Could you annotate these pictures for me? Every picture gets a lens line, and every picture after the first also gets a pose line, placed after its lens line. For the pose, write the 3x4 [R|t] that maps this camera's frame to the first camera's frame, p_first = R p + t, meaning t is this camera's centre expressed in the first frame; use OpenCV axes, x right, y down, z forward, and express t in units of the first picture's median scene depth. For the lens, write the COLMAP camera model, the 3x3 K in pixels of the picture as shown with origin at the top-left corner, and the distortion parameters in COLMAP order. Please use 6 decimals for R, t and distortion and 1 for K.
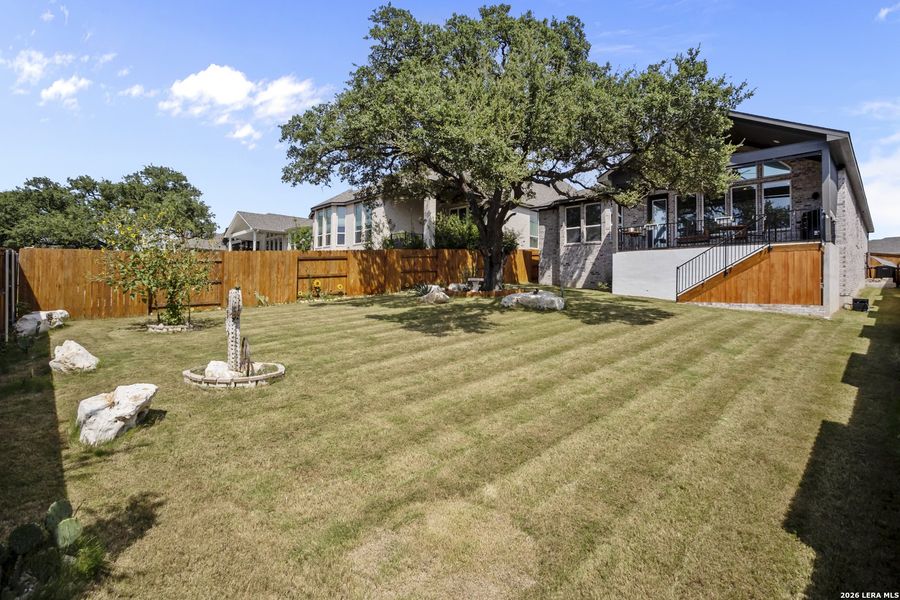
lens RADIAL K [[444.8, 0, 455.3], [0, 444.8, 297.4], [0, 0, 1]] dist [-0.049243, 0.028262]
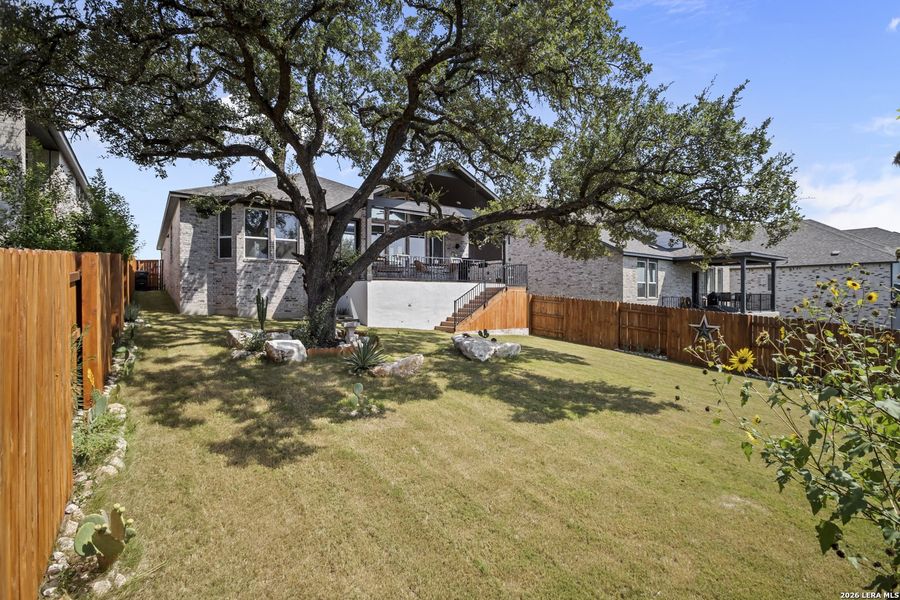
lens RADIAL K [[444.8, 0, 455.3], [0, 444.8, 297.4], [0, 0, 1]] dist [-0.049243, 0.028262]
pose [[0.172321, -0.011497, 0.984974, -0.494504], [0.013520, 0.999865, 0.009305, -0.072900], [-0.984948, 0.011713, 0.172453, 0.673564]]
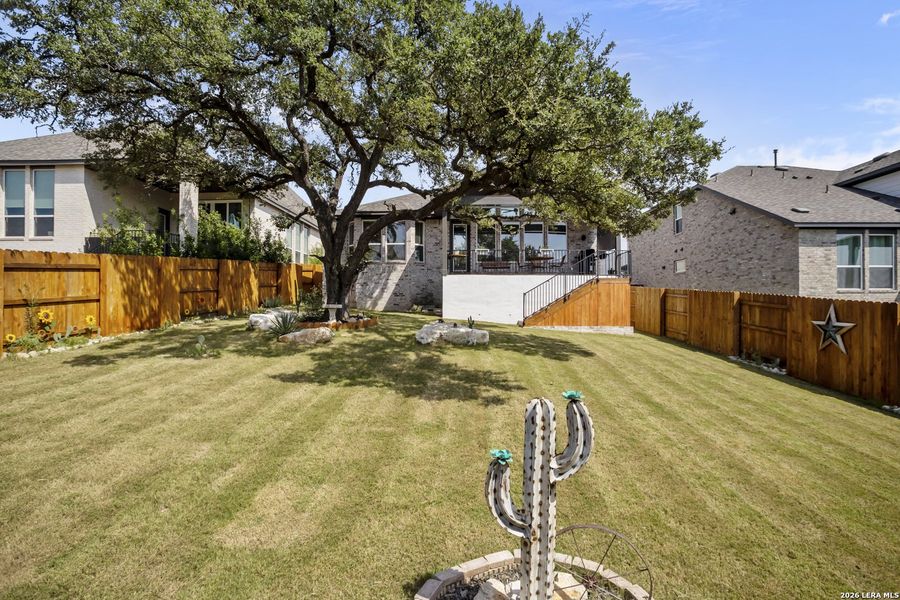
lens RADIAL K [[444.8, 0, 455.3], [0, 444.8, 297.4], [0, 0, 1]] dist [-0.049243, 0.028262]
pose [[0.729346, 0.003877, 0.684134, -0.286676], [0.015591, 0.999630, -0.022287, -0.031343], [-0.683968, 0.026922, 0.729015, 0.282037]]
